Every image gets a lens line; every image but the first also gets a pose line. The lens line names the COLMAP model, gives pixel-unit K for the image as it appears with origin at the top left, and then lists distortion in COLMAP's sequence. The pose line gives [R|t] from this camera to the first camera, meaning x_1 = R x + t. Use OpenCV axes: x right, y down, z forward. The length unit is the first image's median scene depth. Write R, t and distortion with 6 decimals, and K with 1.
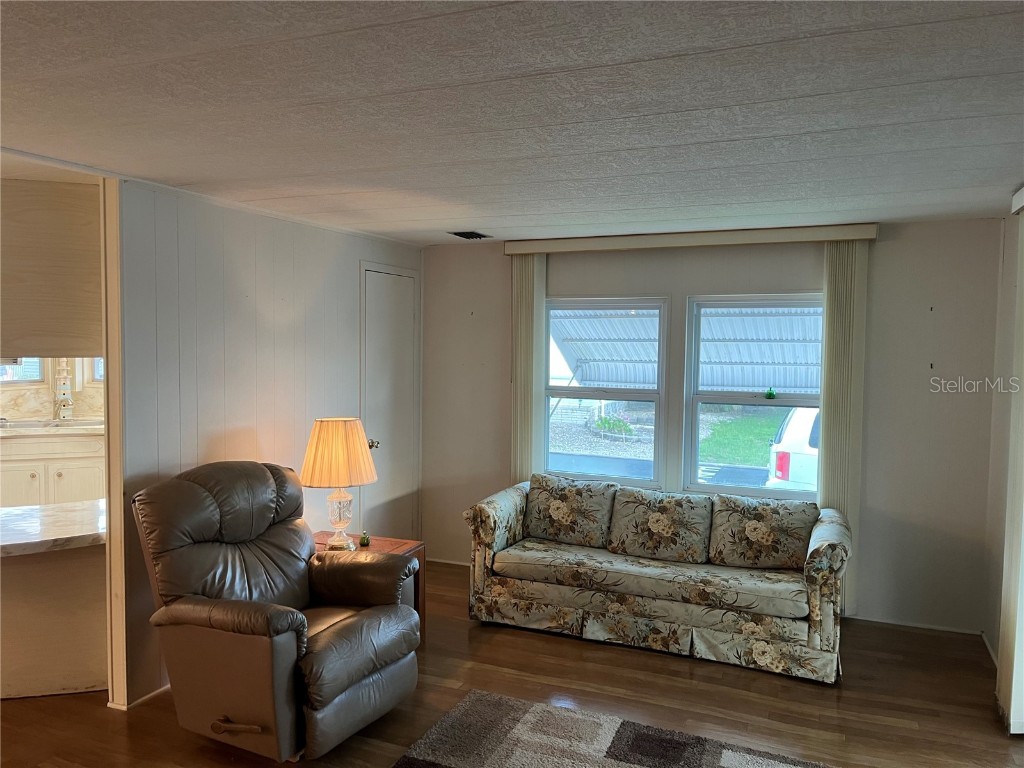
lens RADIAL K [[775.6, 0, 510.7], [0, 775.6, 381.4], [0, 0, 1]] dist [0.079091, -0.103281]
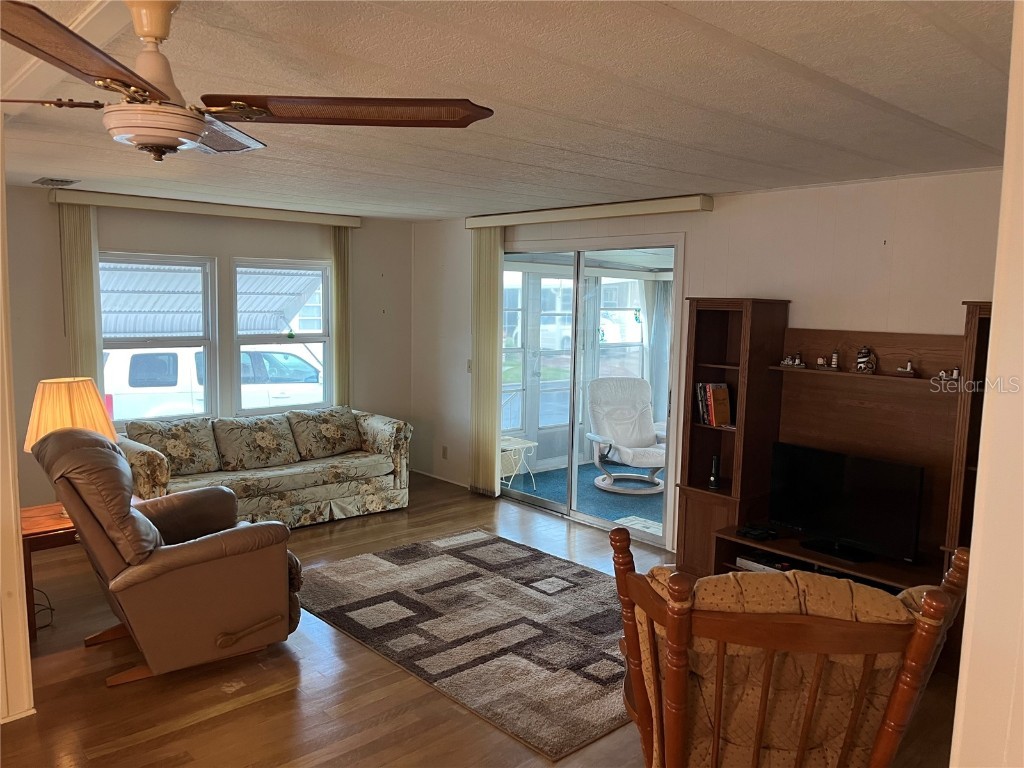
lens RADIAL K [[778.9, 0, 507.6], [0, 778.9, 382.5], [0, 0, 1]] dist [0.054881, -0.053858]
pose [[0.424306, -0.102848, 0.899659, -0.879556], [0.036226, 0.994662, 0.096623, -0.021910], [-0.904794, -0.008407, 0.425767, 0.112298]]
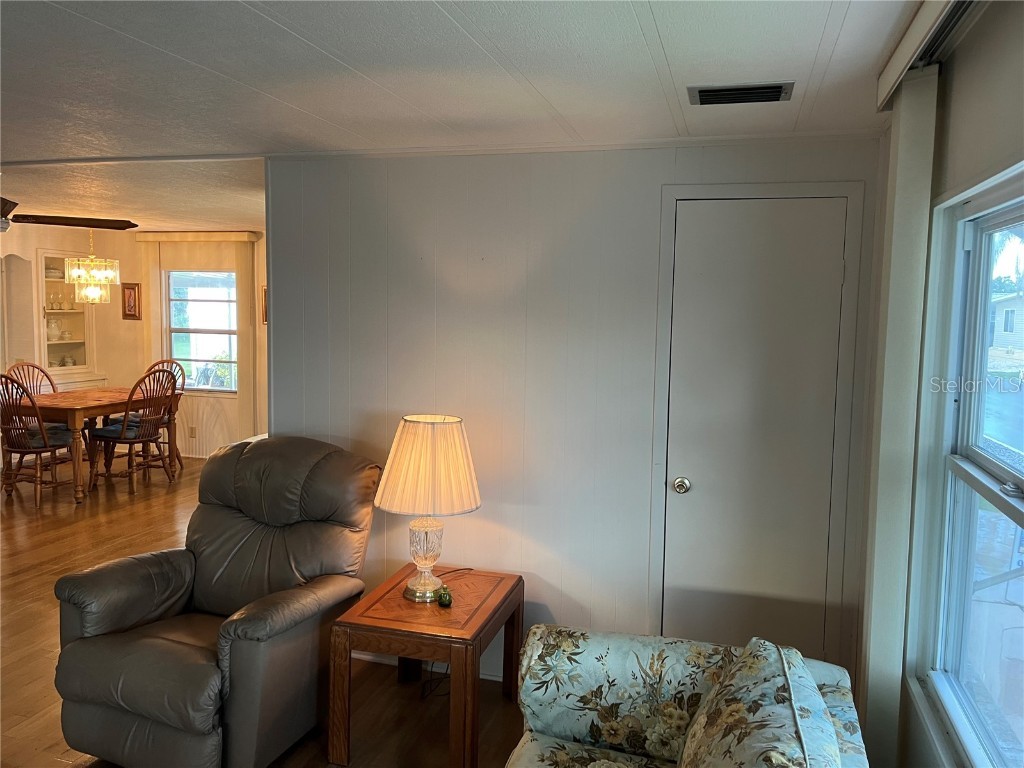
lens RADIAL K [[776.3, 0, 521.0], [0, 776.3, 376.6], [0, 0, 1]] dist [0.078925, -0.102667]
pose [[0.120319, 0.082718, -0.989283, 0.523545], [-0.072427, 0.994598, 0.074354, -0.053336], [0.990090, 0.062705, 0.125660, 1.017484]]
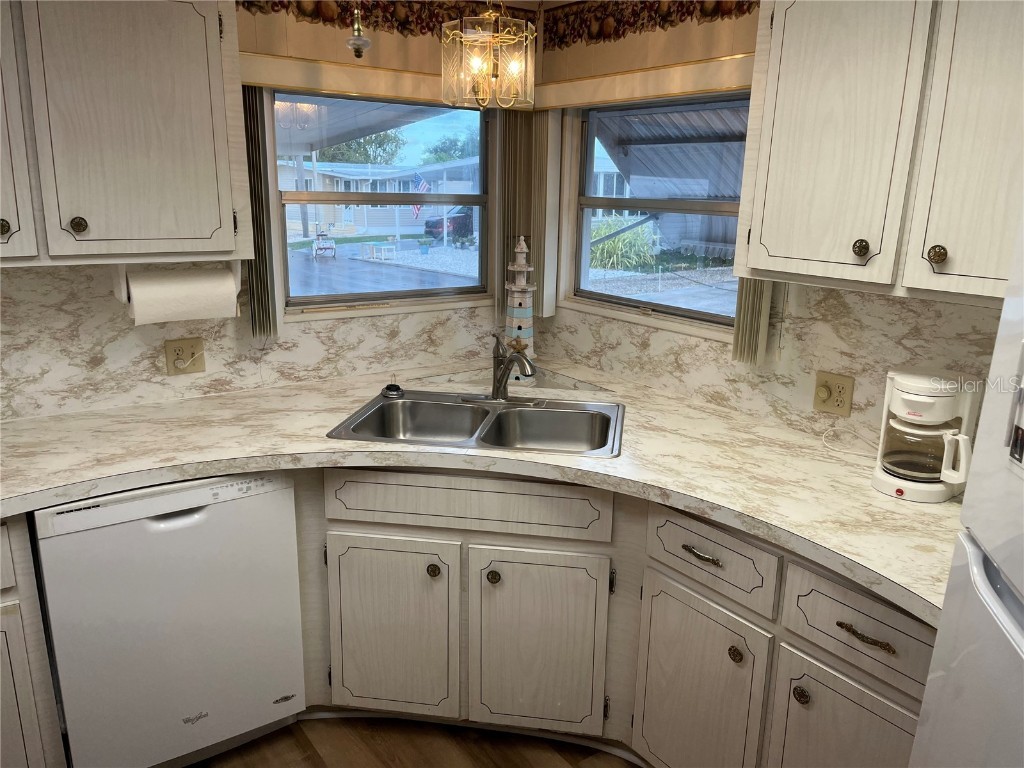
lens RADIAL K [[776.3, 0, 521.0], [0, 776.3, 376.6], [0, 0, 1]] dist [0.078925, -0.102667]
pose [[0.858763, 0.124231, -0.497084, -0.579645], [-0.036887, 0.982634, 0.181853, -0.060954], [0.511043, -0.137833, 0.848432, 1.048678]]
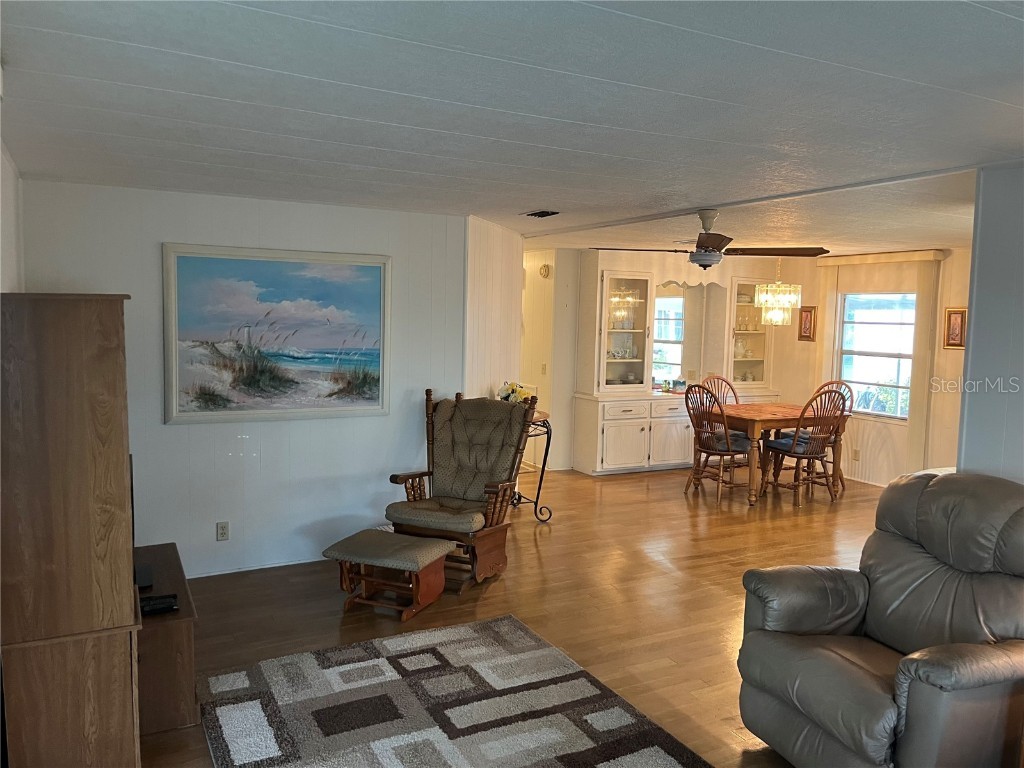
lens RADIAL K [[775.6, 0, 510.7], [0, 775.6, 381.4], [0, 0, 1]] dist [0.079091, -0.103281]
pose [[-0.633673, 0.042765, -0.772418, 0.539760], [-0.073005, 0.990709, 0.114742, -0.051925], [0.770149, 0.129099, -0.624663, 0.991735]]
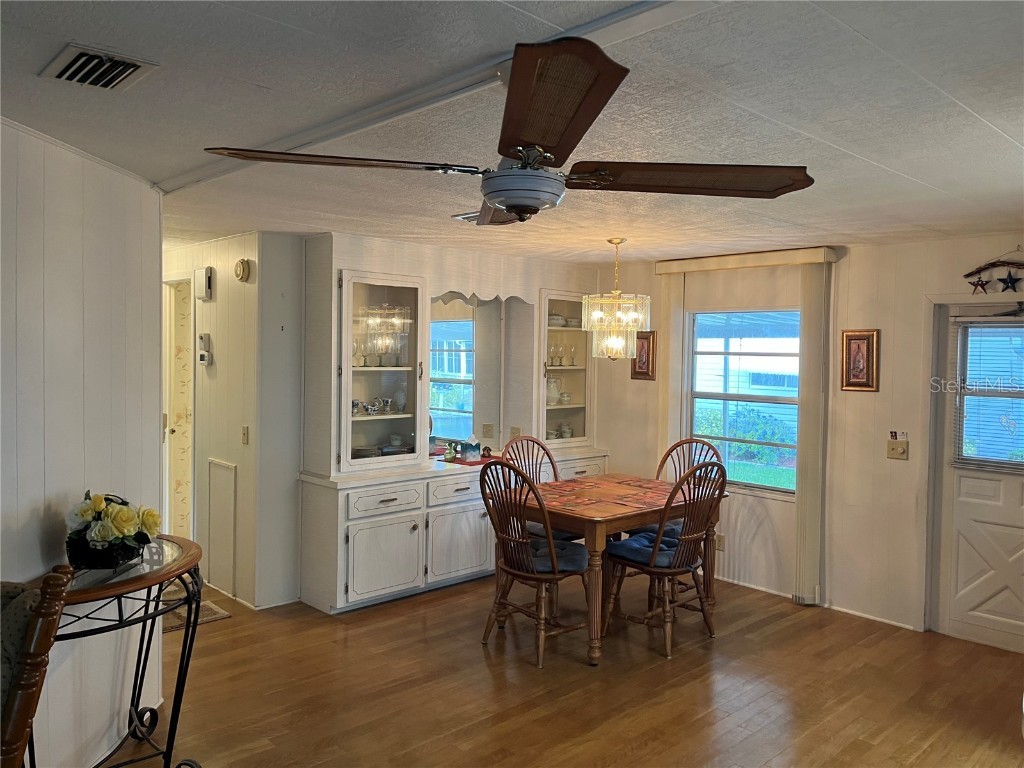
lens RADIAL K [[776.3, 0, 521.0], [0, 776.3, 376.6], [0, 0, 1]] dist [0.078925, -0.102667]
pose [[-0.397561, 0.015717, -0.917441, -0.149170], [-0.070815, 0.996346, 0.047755, -0.036299], [0.914839, 0.083954, -0.394995, 0.644223]]
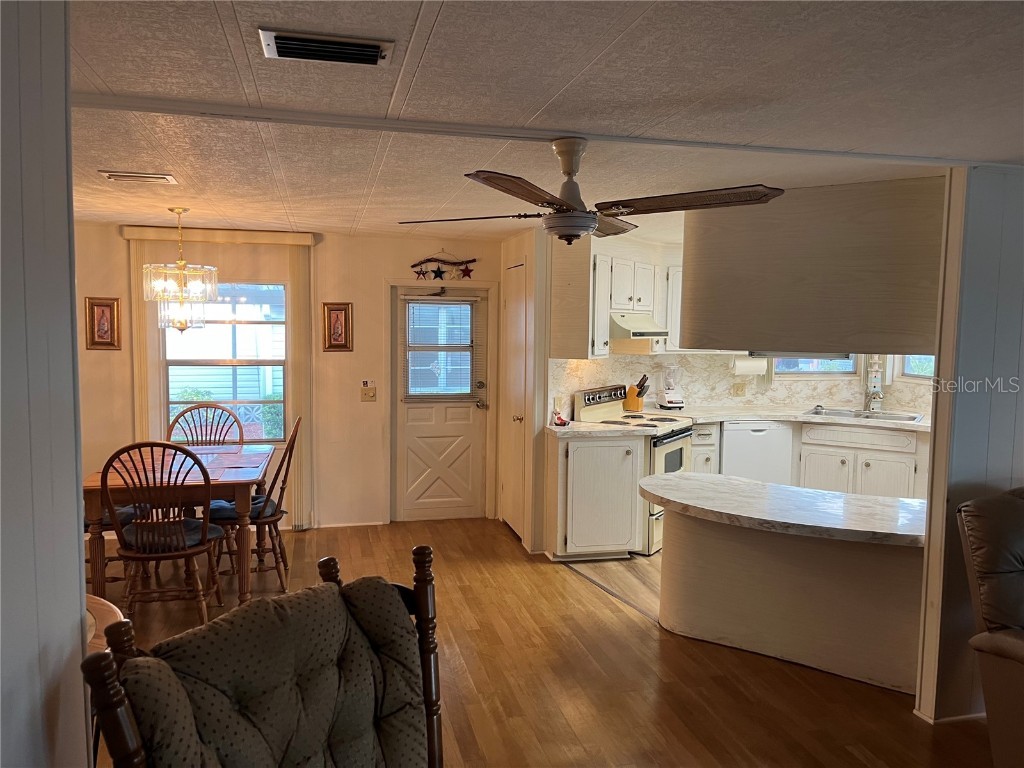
lens RADIAL K [[778.9, 0, 507.6], [0, 778.9, 382.5], [0, 0, 1]] dist [0.054881, -0.053858]
pose [[0.590751, 0.060251, -0.804601, -0.039727], [-0.050542, 0.998013, 0.037626, -0.006532], [0.805269, 0.018439, 0.592622, 0.005371]]
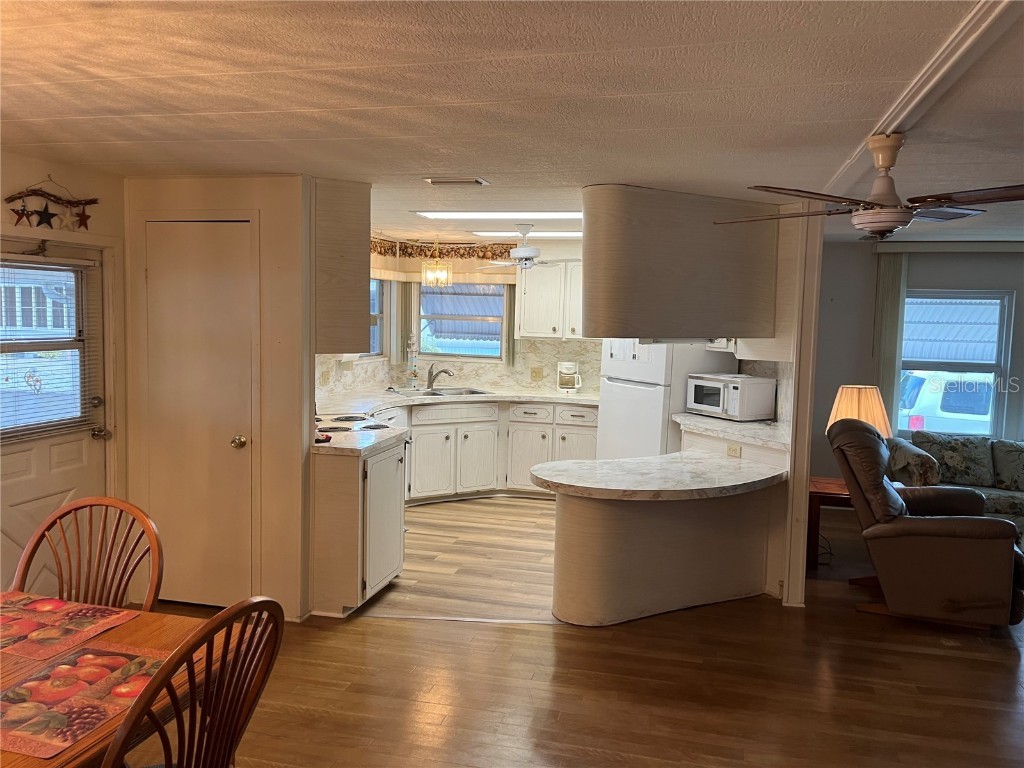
lens RADIAL K [[776.3, 0, 521.0], [0, 776.3, 376.6], [0, 0, 1]] dist [0.078925, -0.102667]
pose [[0.987543, -0.000215, 0.157348, -0.993379], [-0.004514, 0.999549, 0.029699, -0.003235], [-0.157283, -0.030039, 0.987097, -0.178682]]
